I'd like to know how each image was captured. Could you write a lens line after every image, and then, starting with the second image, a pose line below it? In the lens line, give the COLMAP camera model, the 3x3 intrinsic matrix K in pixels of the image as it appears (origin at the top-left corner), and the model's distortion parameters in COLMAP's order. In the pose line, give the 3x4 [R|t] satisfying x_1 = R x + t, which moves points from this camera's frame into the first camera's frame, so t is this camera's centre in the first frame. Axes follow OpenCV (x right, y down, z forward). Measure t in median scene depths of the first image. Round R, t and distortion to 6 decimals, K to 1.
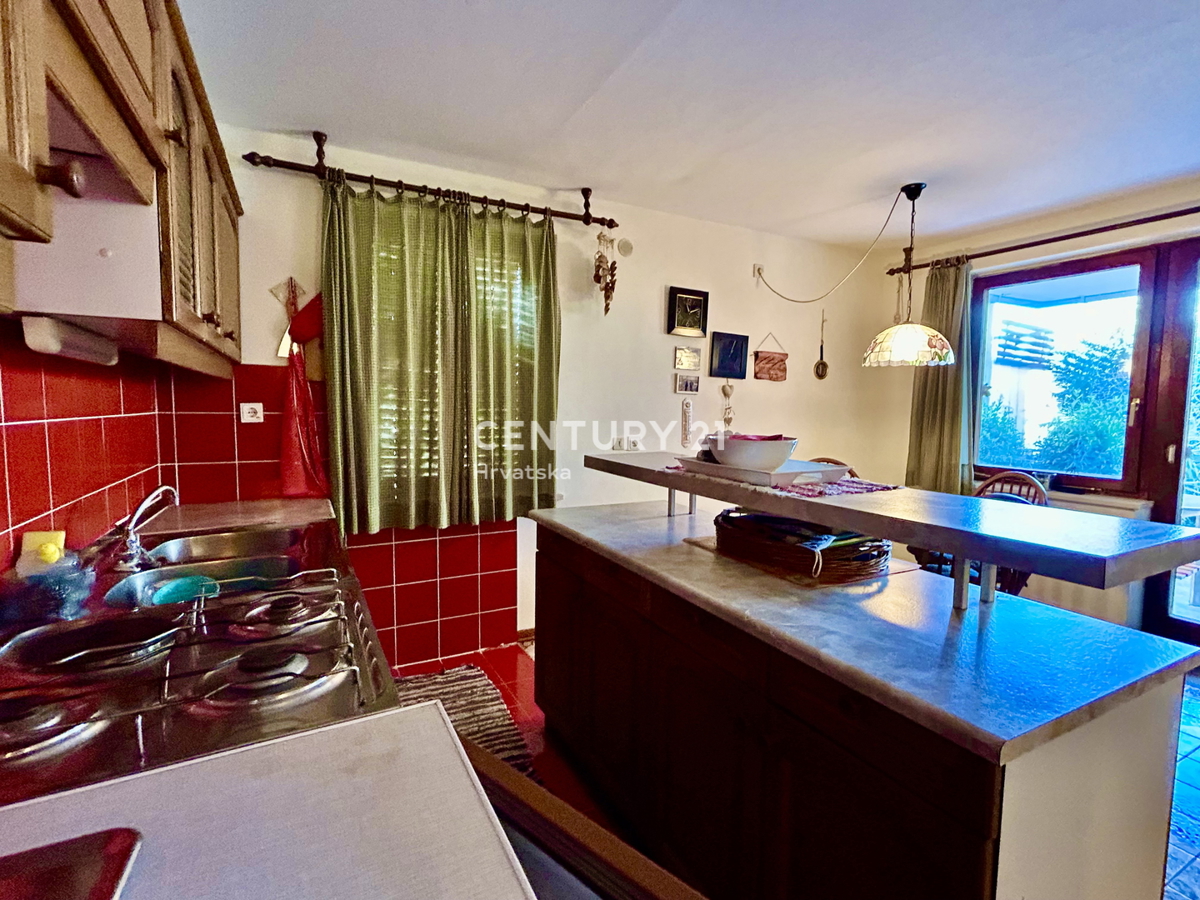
lens RADIAL K [[568.9, 0, 594.0], [0, 568.9, 444.5], [0, 0, 1]] dist [-0.004002, 0.003451]
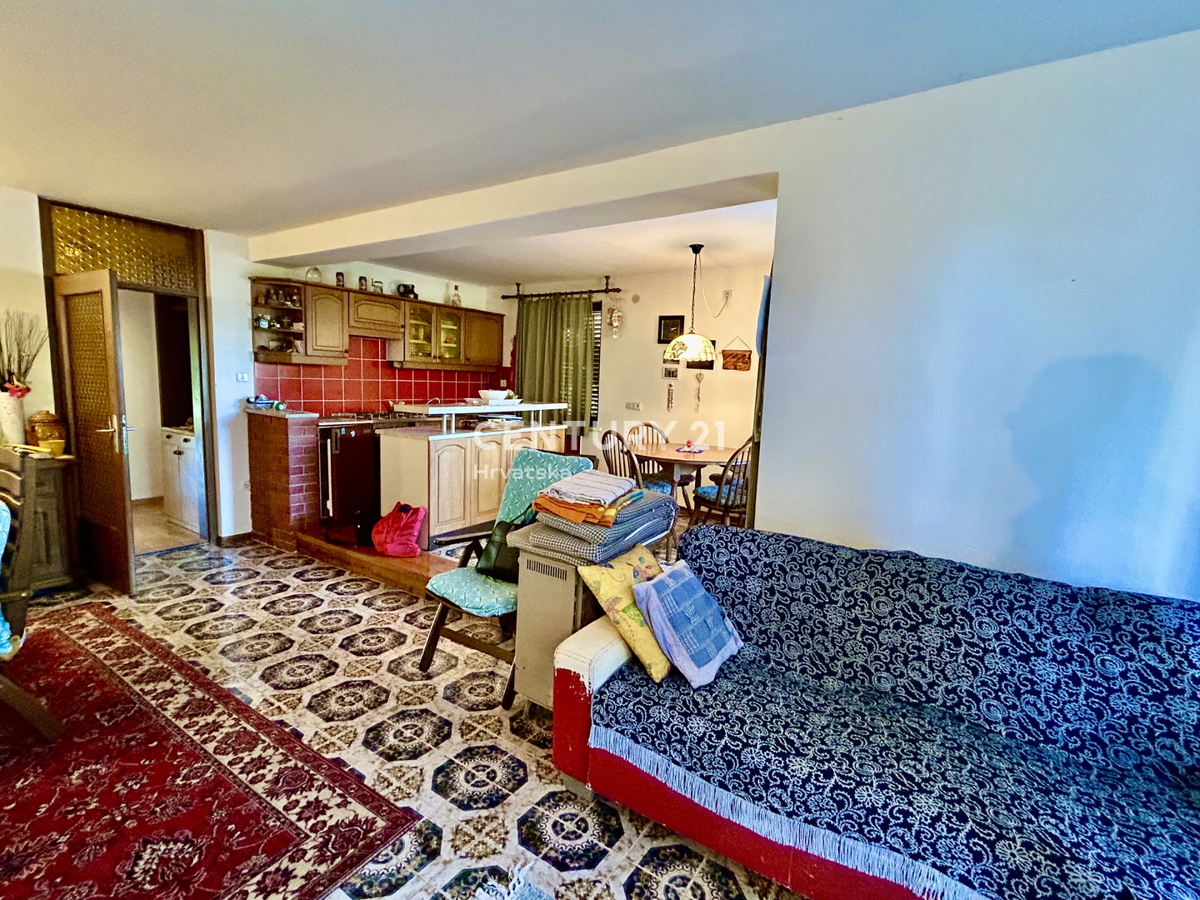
lens RADIAL K [[568.9, 0, 596.8], [0, 568.9, 447.5], [0, 0, 1]] dist [-0.004002, 0.003451]
pose [[0.469273, 0.109790, -0.876202, 1.472227], [-0.093335, 0.992850, 0.074418, 0.005503], [0.878107, 0.046858, 0.476165, 0.033559]]
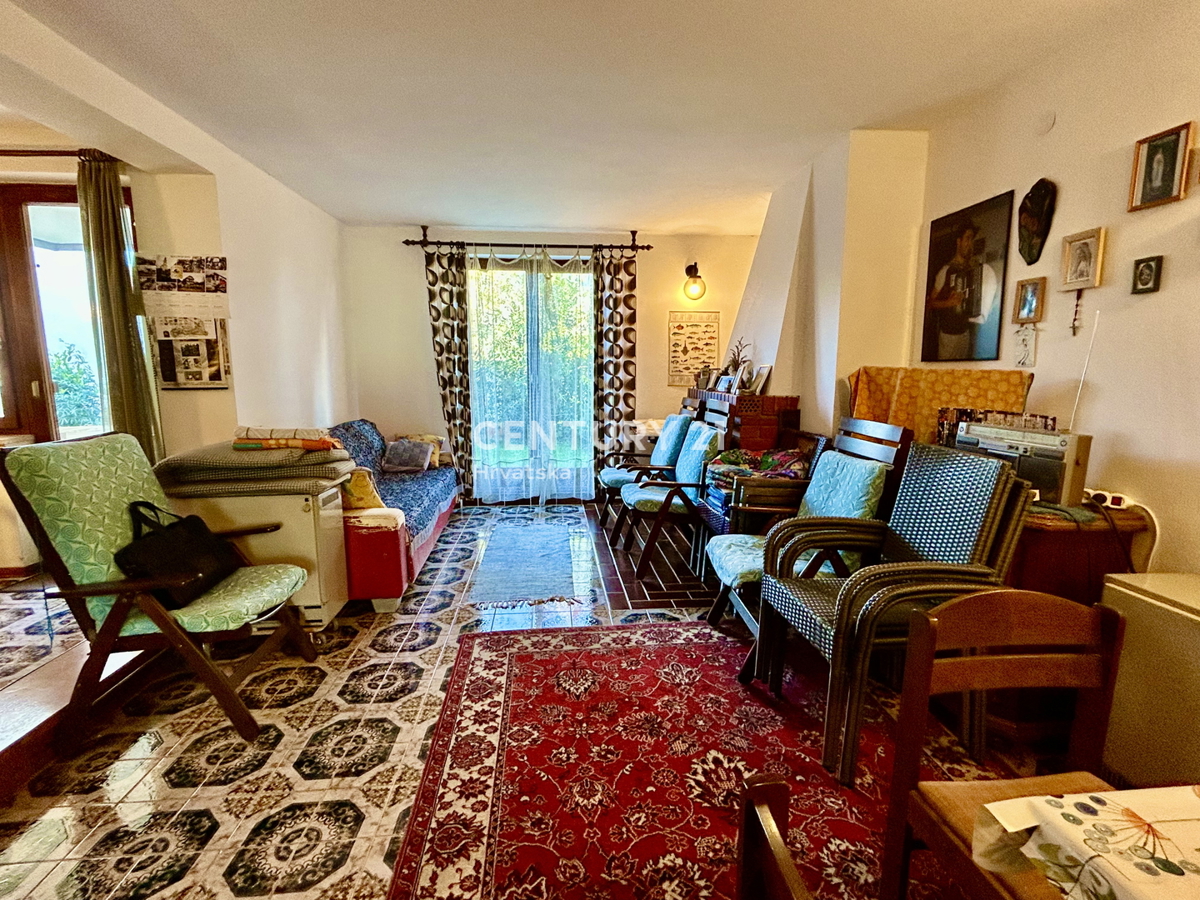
lens RADIAL K [[568.9, 0, 598.3], [0, 568.9, 448.3], [0, 0, 1]] dist [-0.004002, 0.003451]
pose [[0.390157, -0.143744, 0.909459, 0.362938], [0.070990, 0.989495, 0.125939, 0.056550], [-0.918007, 0.015426, 0.396263, -0.338316]]
